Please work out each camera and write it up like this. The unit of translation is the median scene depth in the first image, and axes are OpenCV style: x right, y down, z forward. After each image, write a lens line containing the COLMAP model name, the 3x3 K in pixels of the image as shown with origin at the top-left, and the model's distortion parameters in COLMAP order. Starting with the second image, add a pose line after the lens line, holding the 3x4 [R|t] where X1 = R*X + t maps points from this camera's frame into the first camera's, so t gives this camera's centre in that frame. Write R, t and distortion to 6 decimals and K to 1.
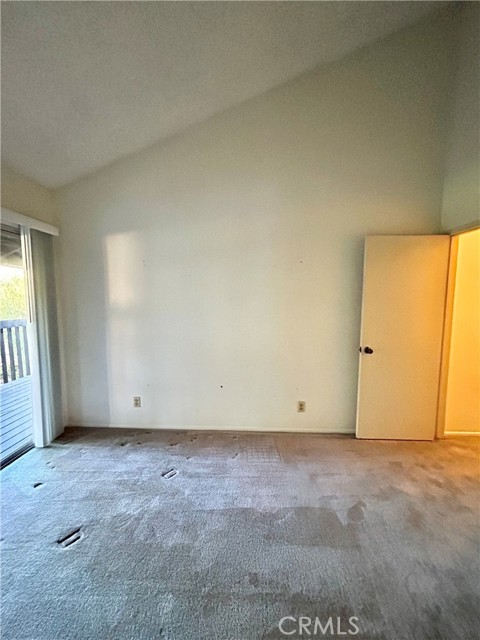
lens RADIAL K [[256.7, 0, 241.7], [0, 256.7, 321.1], [0, 0, 1]] dist [-0.000176, 0.000364]
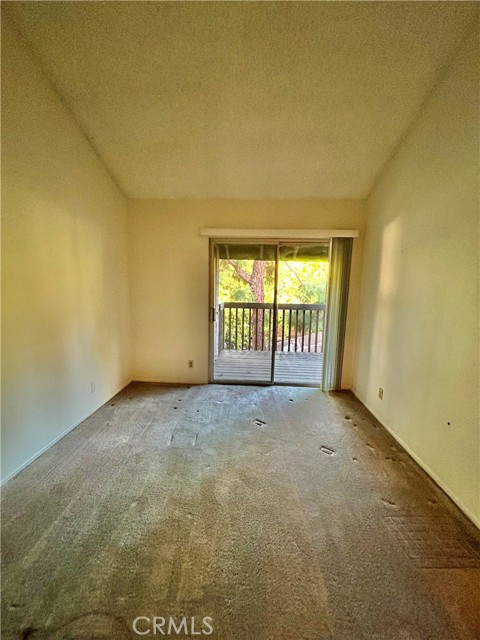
lens RADIAL K [[256.7, 0, 239.0], [0, 256.7, 322.8], [0, 0, 1]] dist [-0.000176, 0.000364]
pose [[-0.028423, 0.135855, -0.990321, 0.603110], [-0.112324, 0.984012, 0.138214, -0.028877], [0.993265, 0.115165, -0.012709, 0.491970]]
